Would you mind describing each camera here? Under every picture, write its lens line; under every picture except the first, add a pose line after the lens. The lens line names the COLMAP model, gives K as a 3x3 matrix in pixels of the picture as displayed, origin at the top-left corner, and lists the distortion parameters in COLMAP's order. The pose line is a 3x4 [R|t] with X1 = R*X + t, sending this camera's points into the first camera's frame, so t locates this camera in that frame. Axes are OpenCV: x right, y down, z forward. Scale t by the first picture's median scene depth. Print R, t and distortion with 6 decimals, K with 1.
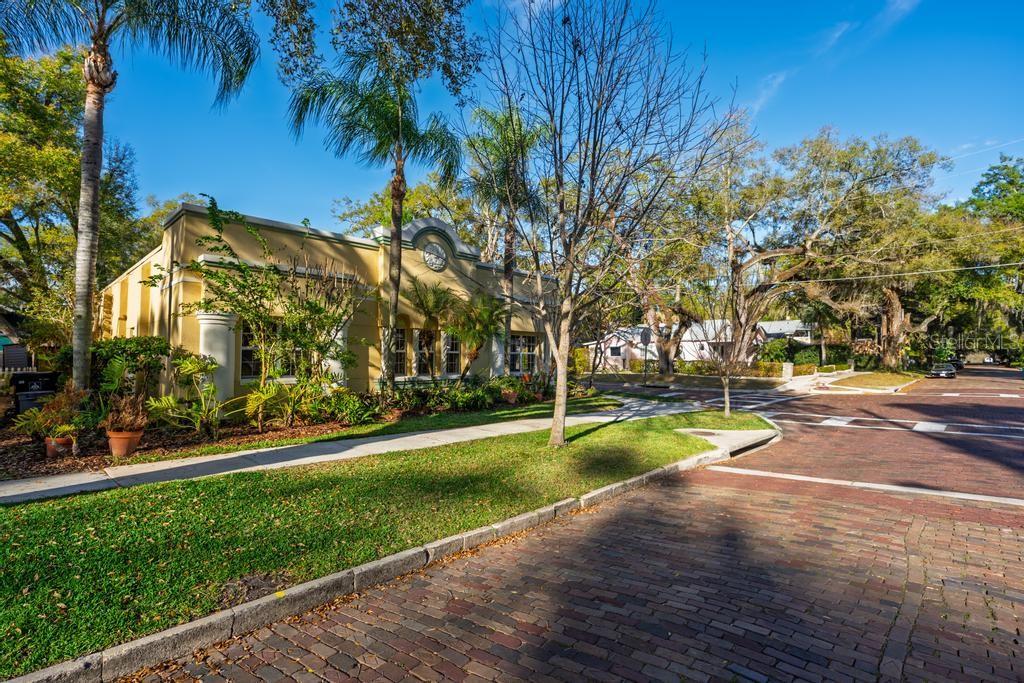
lens RADIAL K [[461.9, 0, 515.4], [0, 461.9, 340.8], [0, 0, 1]] dist [0.001116, 0.000054]
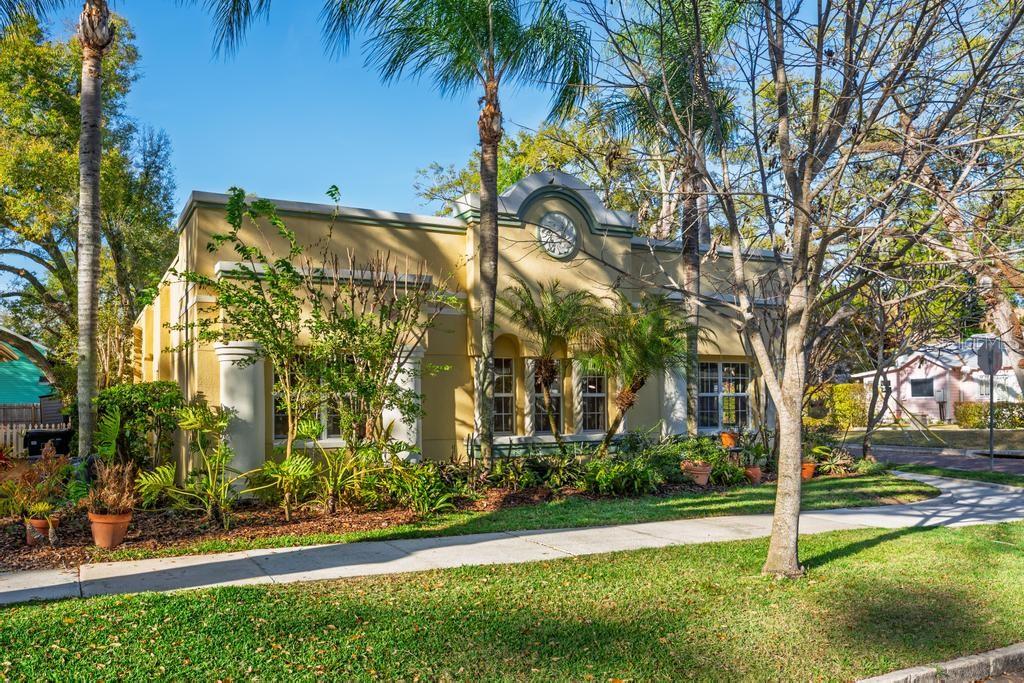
lens RADIAL K [[678.1, 0, 473.3], [0, 678.1, 385.2], [0, 0, 1]] dist [0.004333, -0.001063]
pose [[0.928801, -0.023814, -0.369814, 0.053667], [0.027054, 0.999628, 0.003575, 0.006187], [0.369591, -0.013325, 0.929099, 0.174793]]
